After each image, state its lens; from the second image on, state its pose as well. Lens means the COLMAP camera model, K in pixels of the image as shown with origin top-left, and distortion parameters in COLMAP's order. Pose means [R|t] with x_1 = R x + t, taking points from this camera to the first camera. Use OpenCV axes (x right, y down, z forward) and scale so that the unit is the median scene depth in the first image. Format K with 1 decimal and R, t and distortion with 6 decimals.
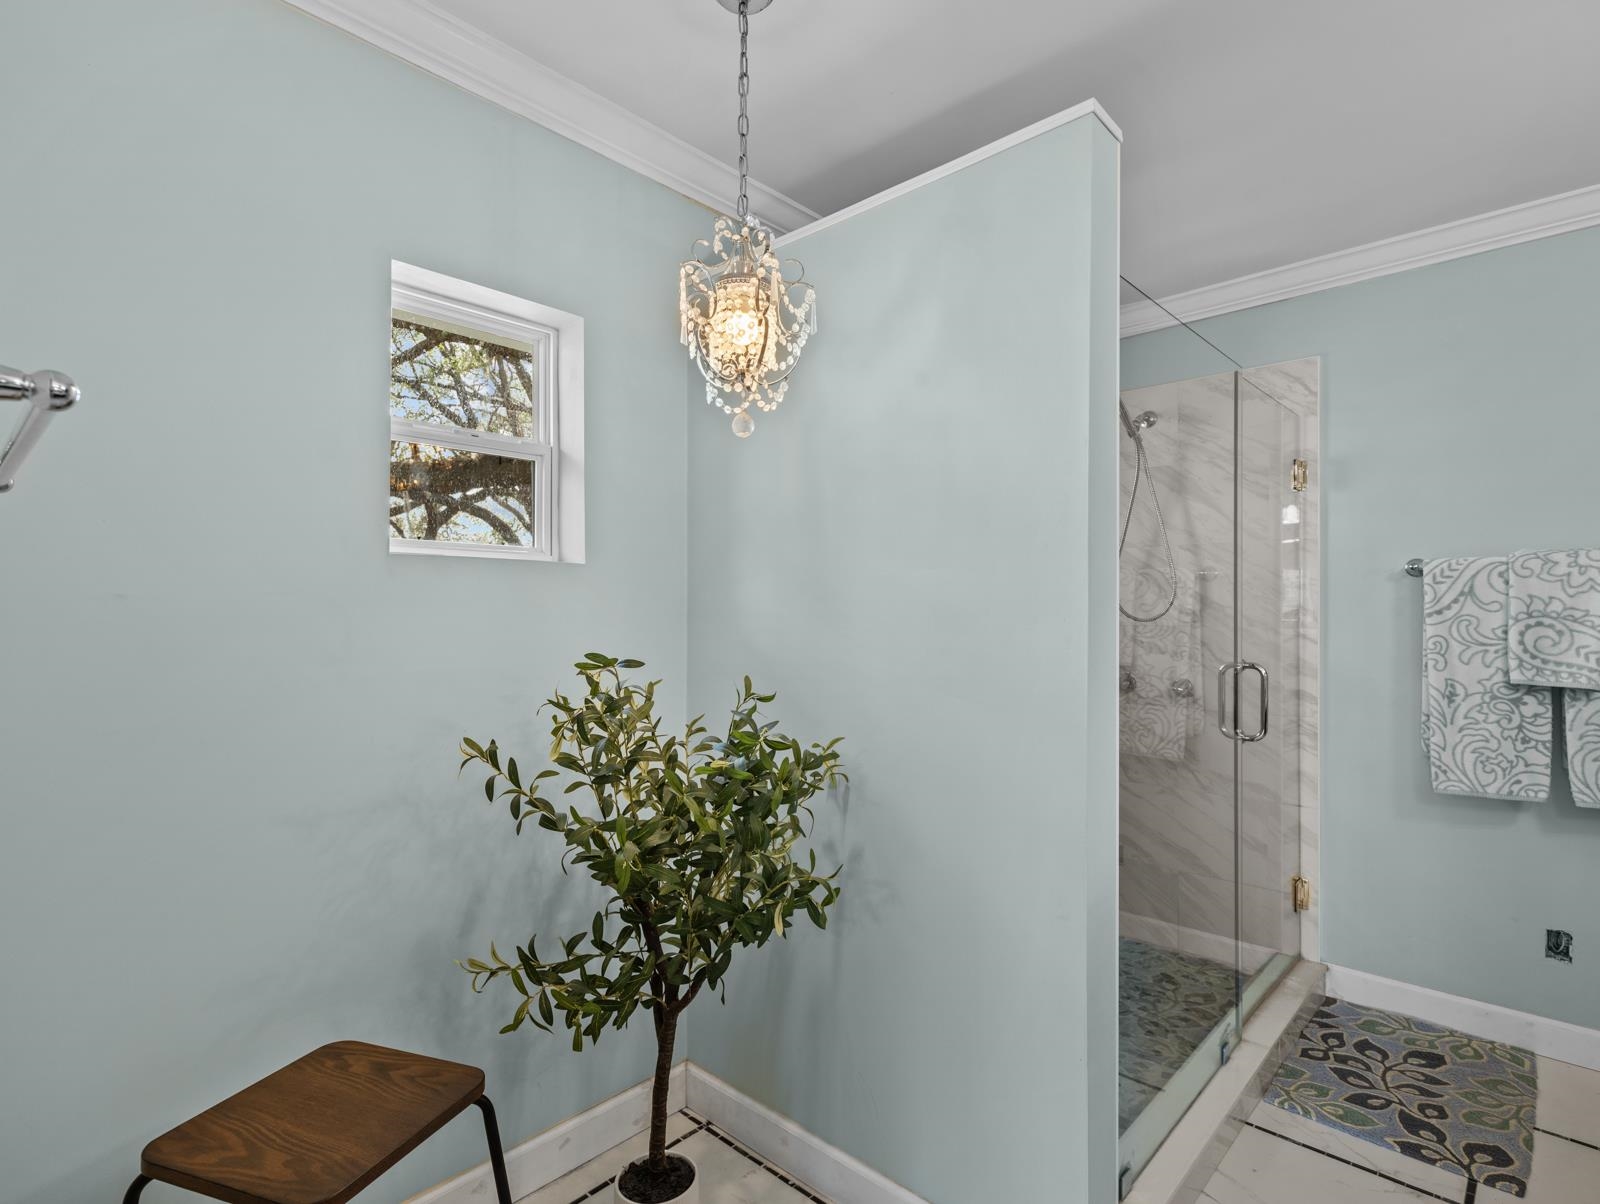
lens RADIAL K [[816.8, 0, 796.9], [0, 816.8, 612.0], [0, 0, 1]] dist [0.001791, -0.001247]
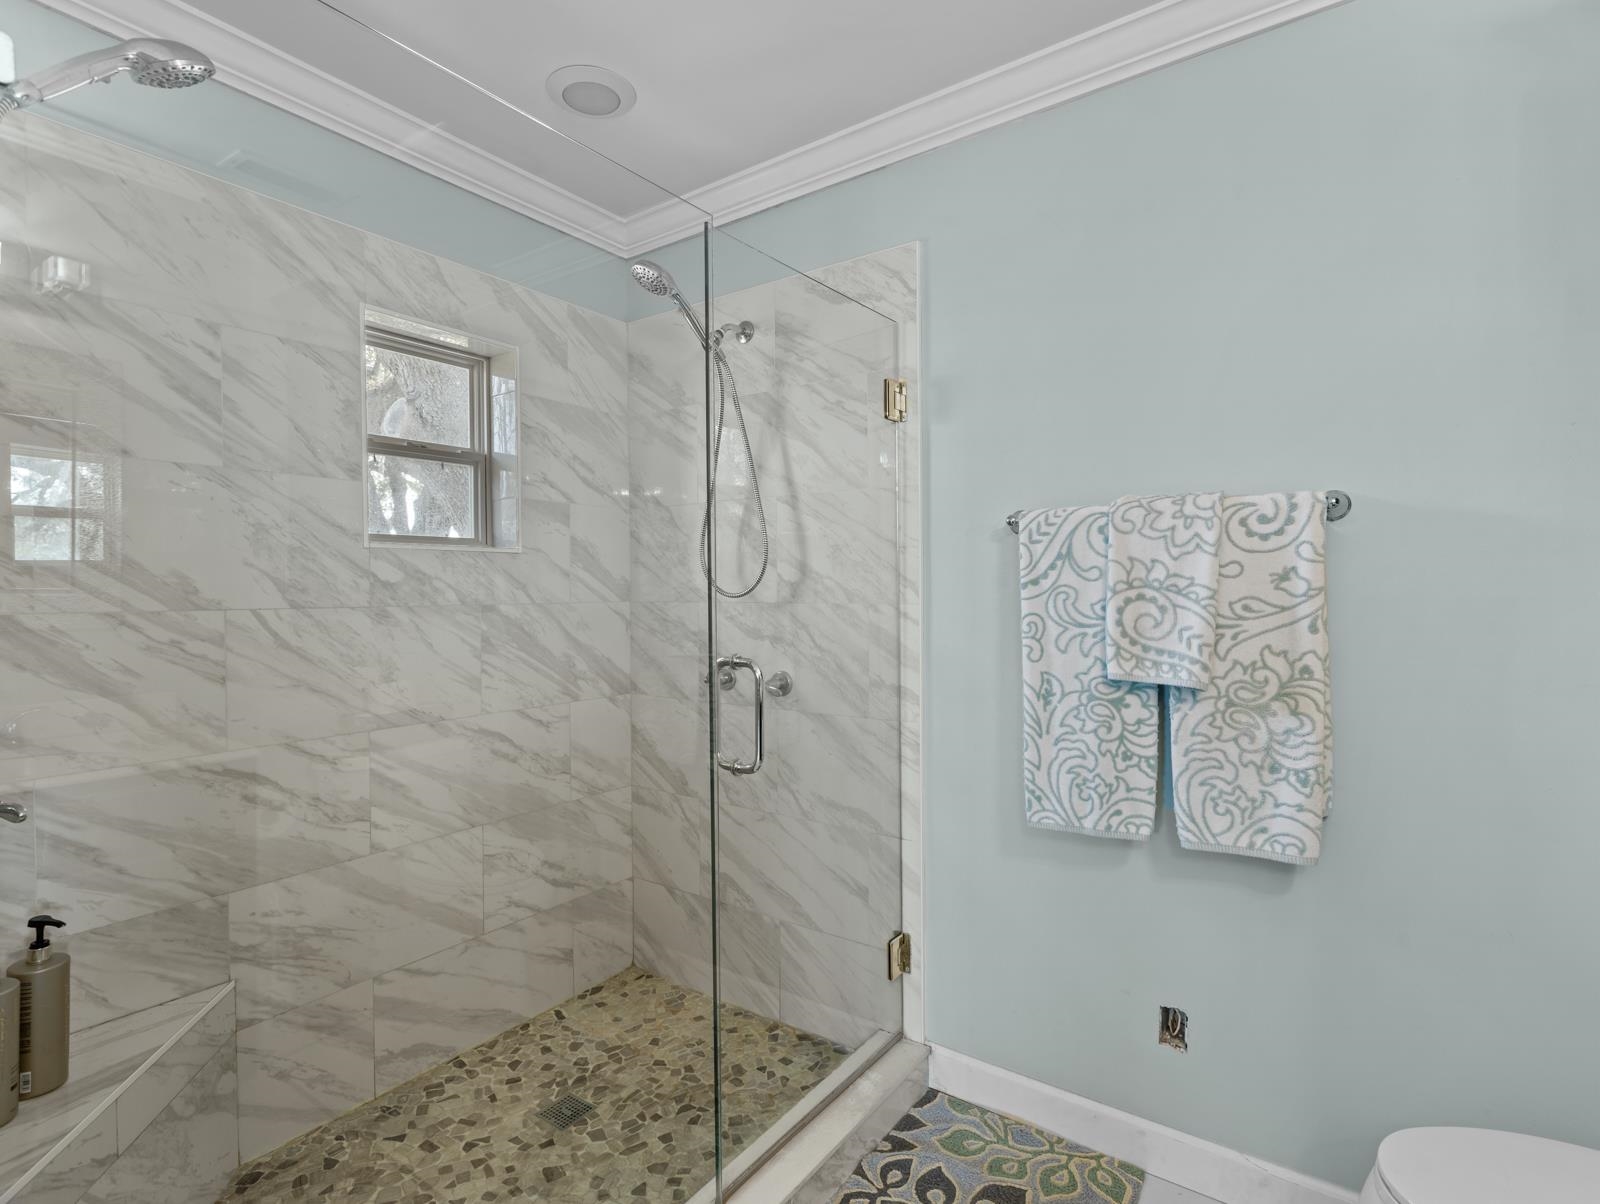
lens RADIAL K [[805.7, 0, 802.1], [0, 805.7, 598.1], [0, 0, 1]] dist [0.003174, 0.000049]
pose [[0.990666, -0.012161, 0.135771, 0.494843], [0.009845, 0.999795, 0.017710, -0.000160], [-0.135959, -0.016208, 0.990582, 0.318605]]
